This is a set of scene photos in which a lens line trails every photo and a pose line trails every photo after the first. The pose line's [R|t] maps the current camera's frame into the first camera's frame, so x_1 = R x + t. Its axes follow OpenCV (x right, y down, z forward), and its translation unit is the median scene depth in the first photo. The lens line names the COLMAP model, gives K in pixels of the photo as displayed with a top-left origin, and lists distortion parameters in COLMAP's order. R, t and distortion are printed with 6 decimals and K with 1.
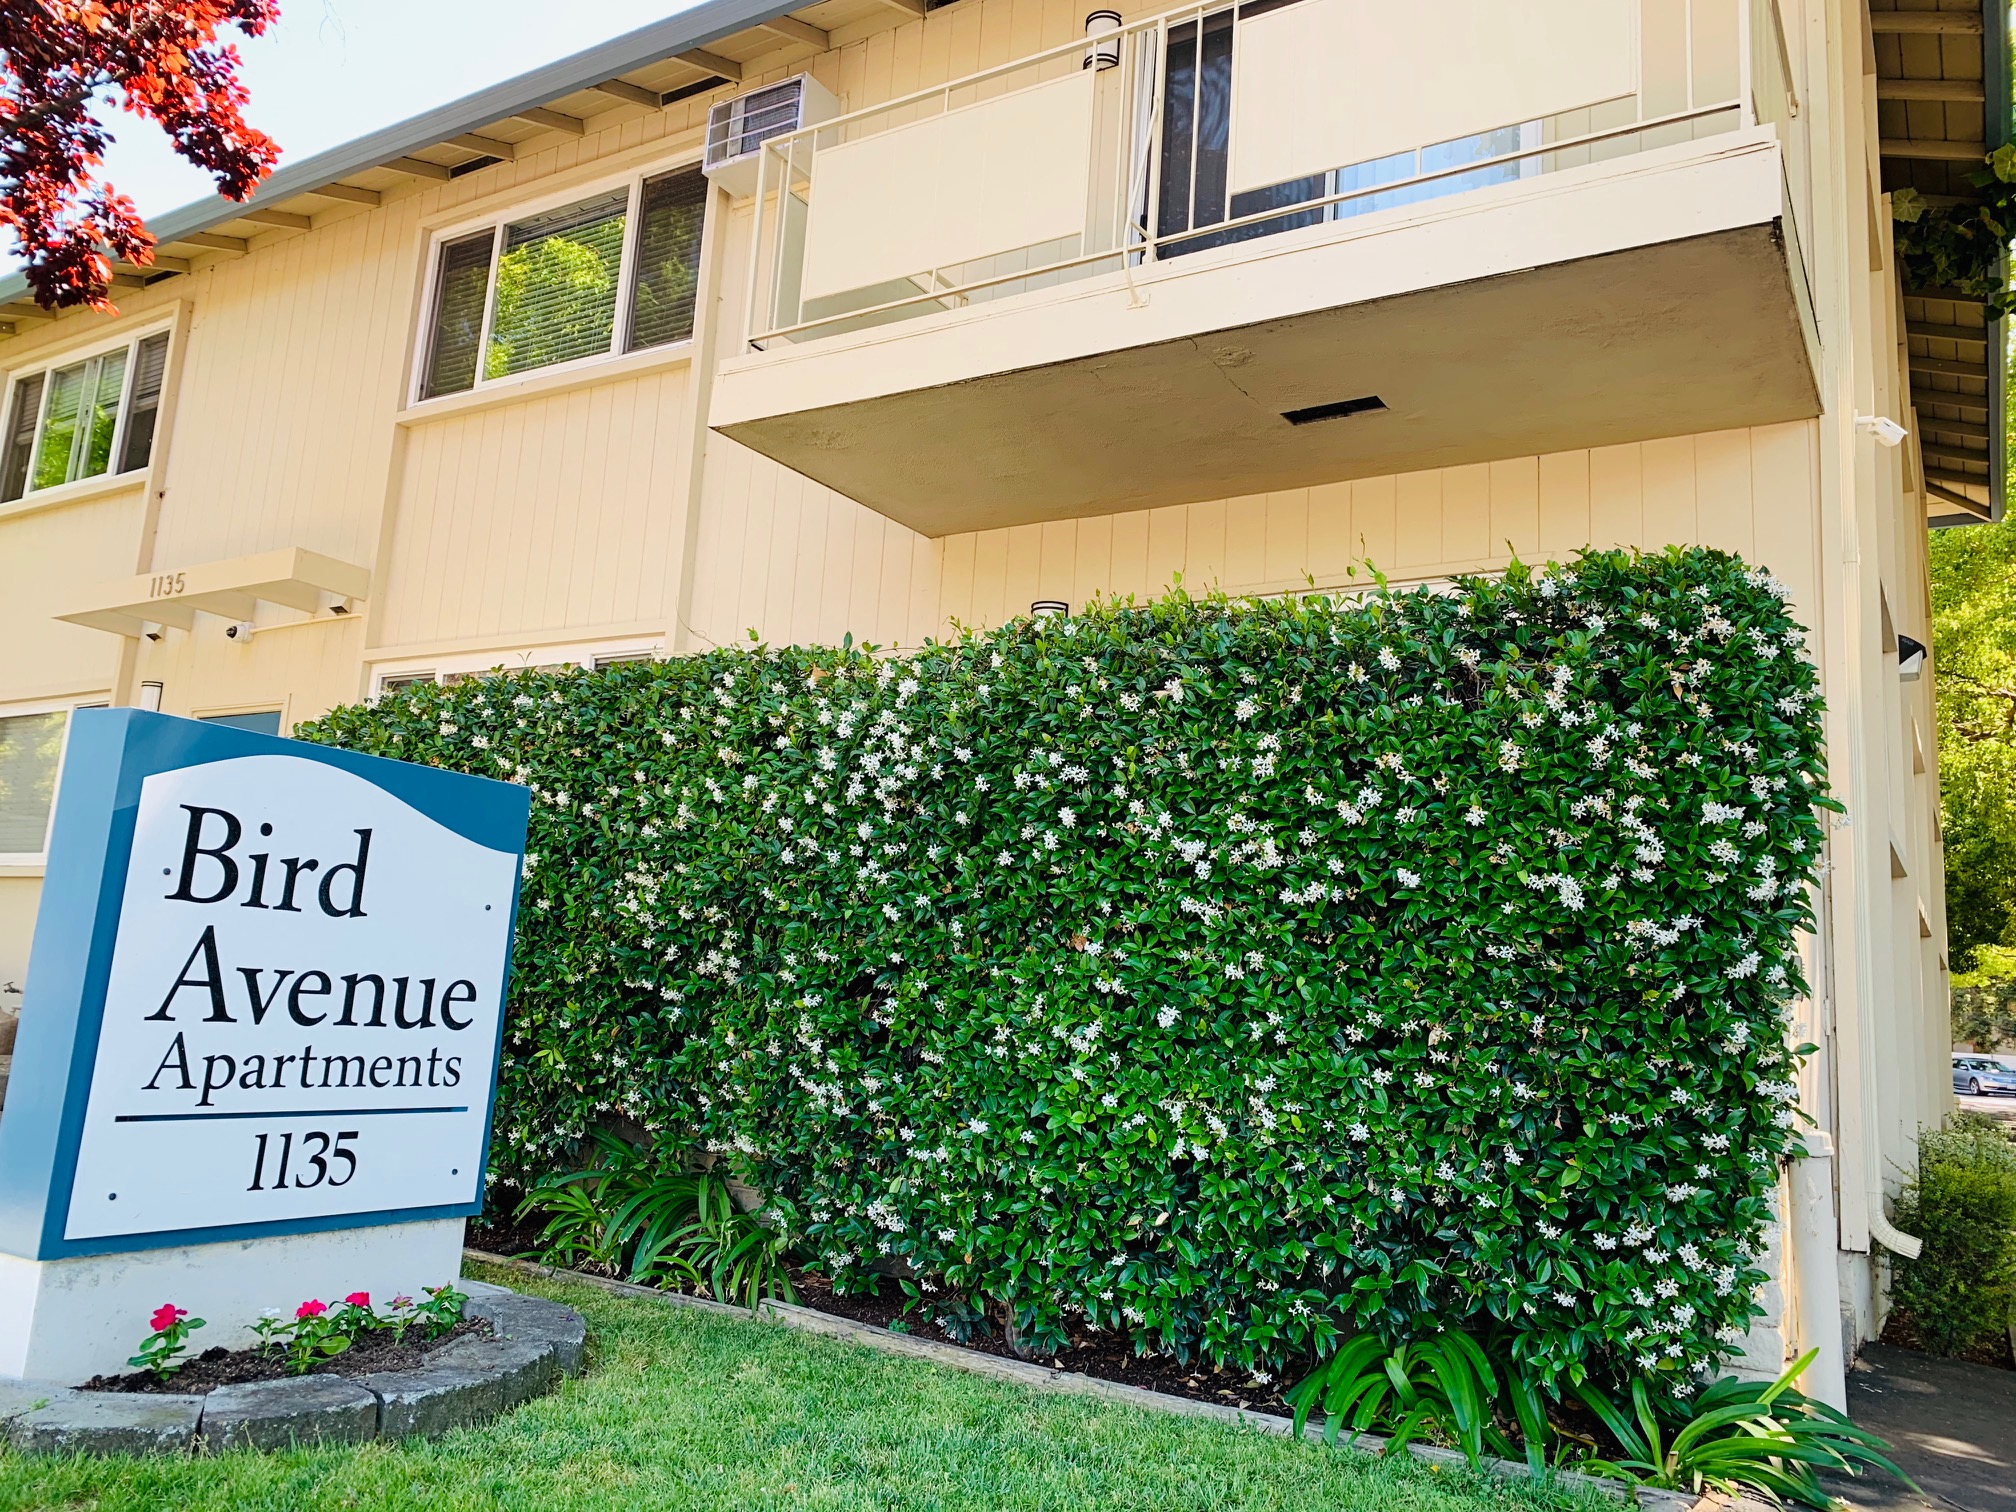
lens RADIAL K [[1552.6, 0, 1006.6], [0, 1552.6, 740.7], [0, 0, 1]] dist [0.026072, -0.037587]
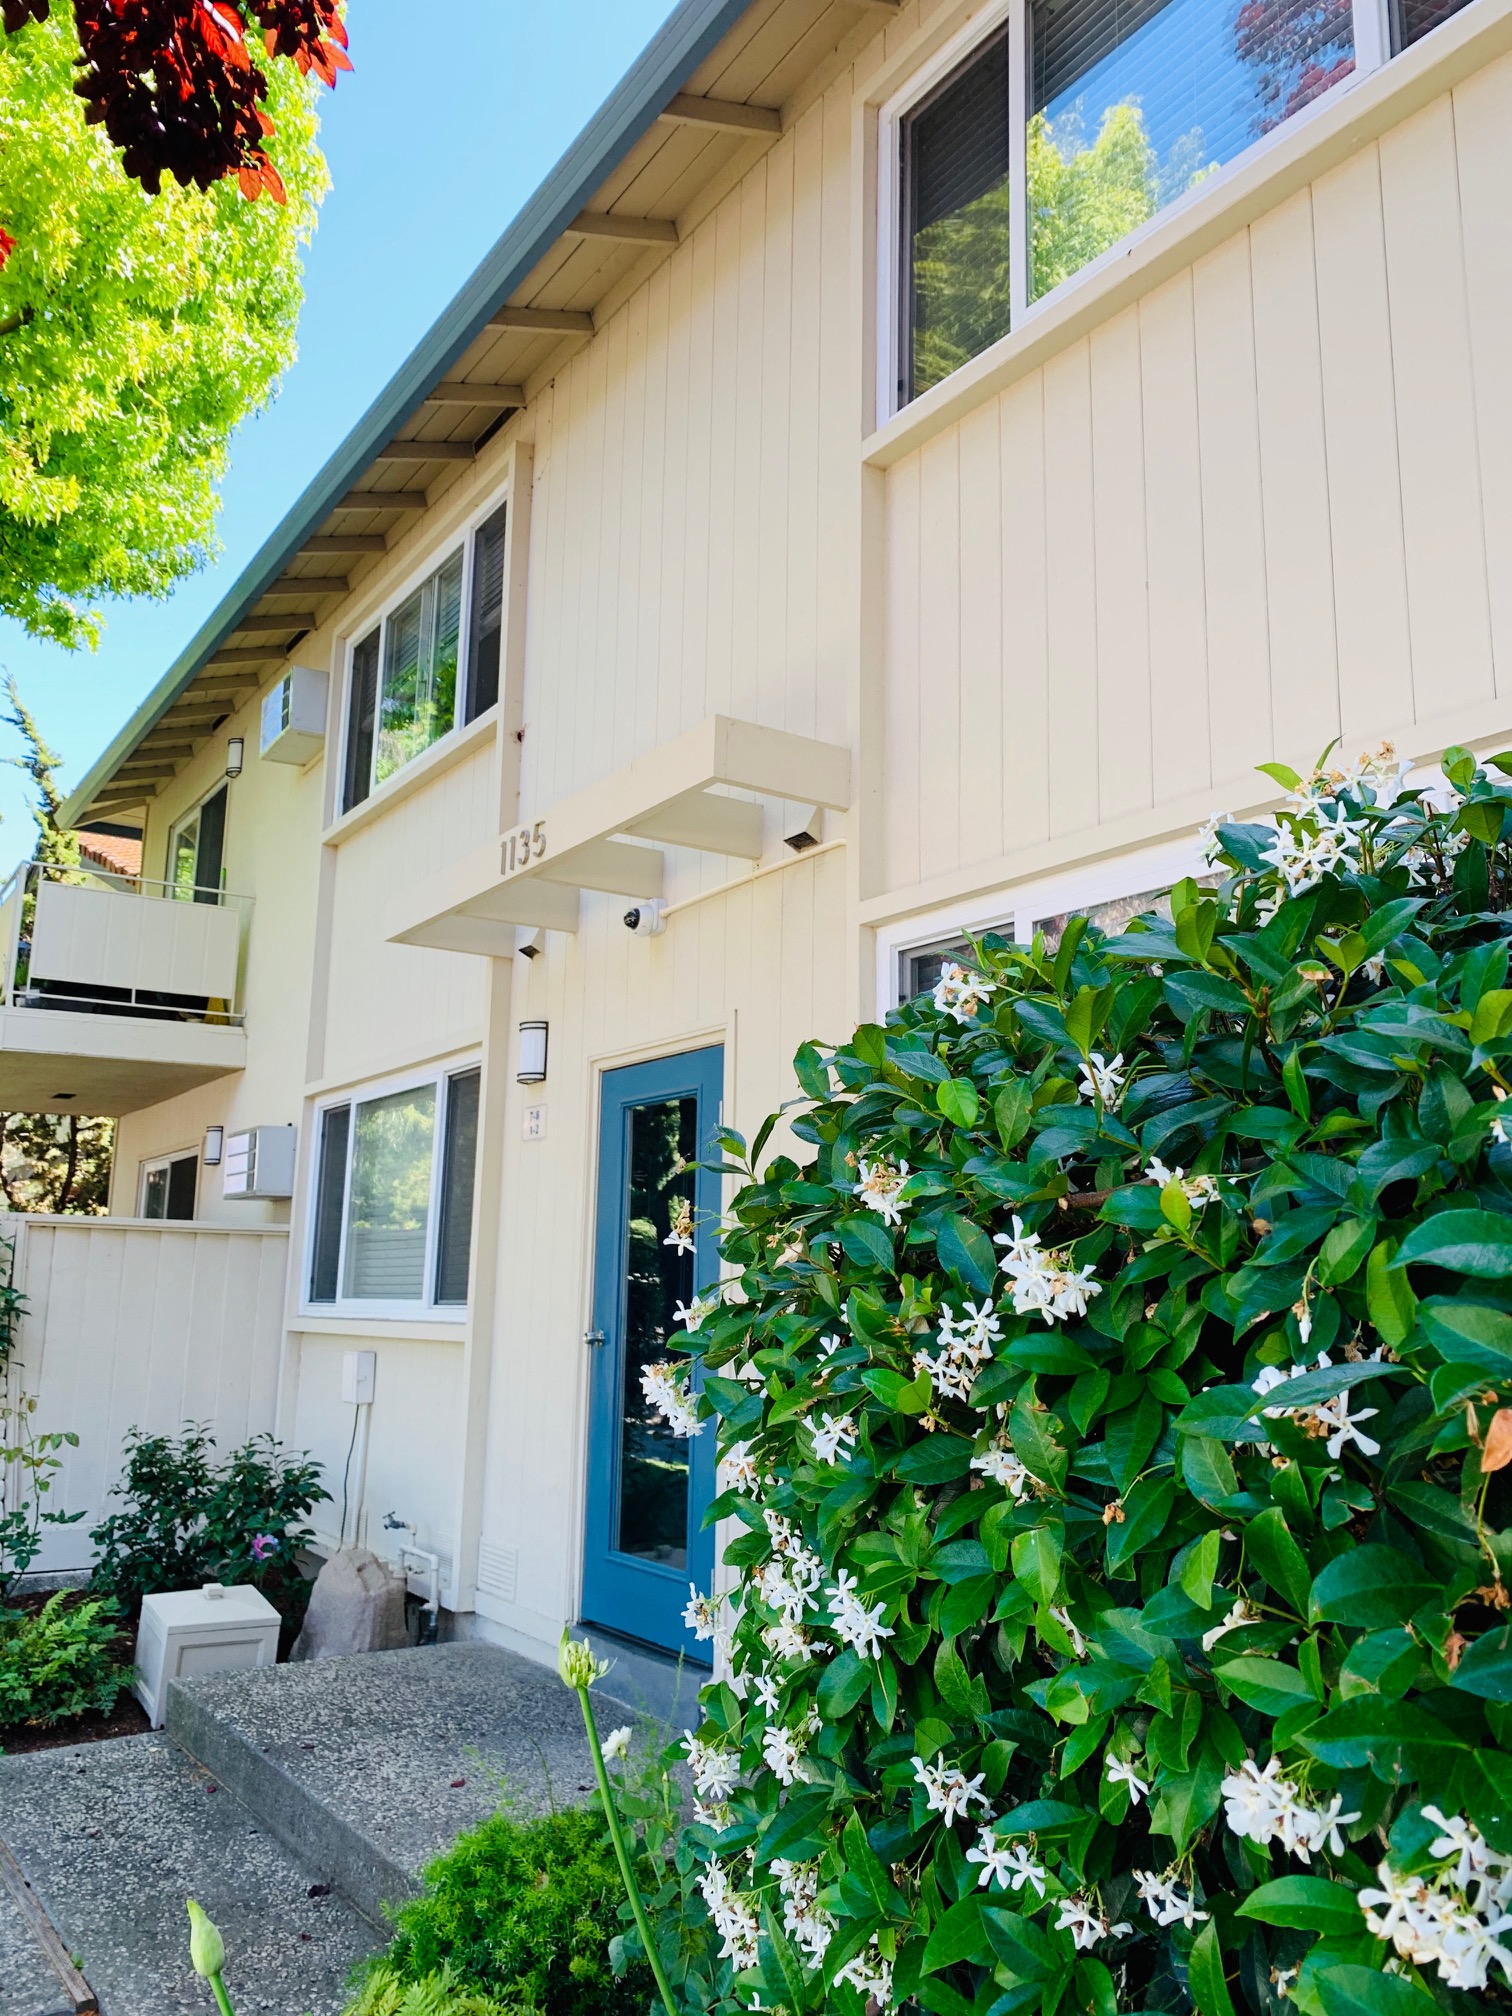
lens RADIAL K [[1552.6, 0, 766.3], [0, 1552.6, 1001.5], [0, 0, 1]] dist [0.026072, -0.037587]
pose [[0.912588, -0.124253, -0.389545, -0.532385], [0.113934, 0.992250, -0.049586, -0.010676], [0.392687, 0.000869, 0.919672, 1.129075]]
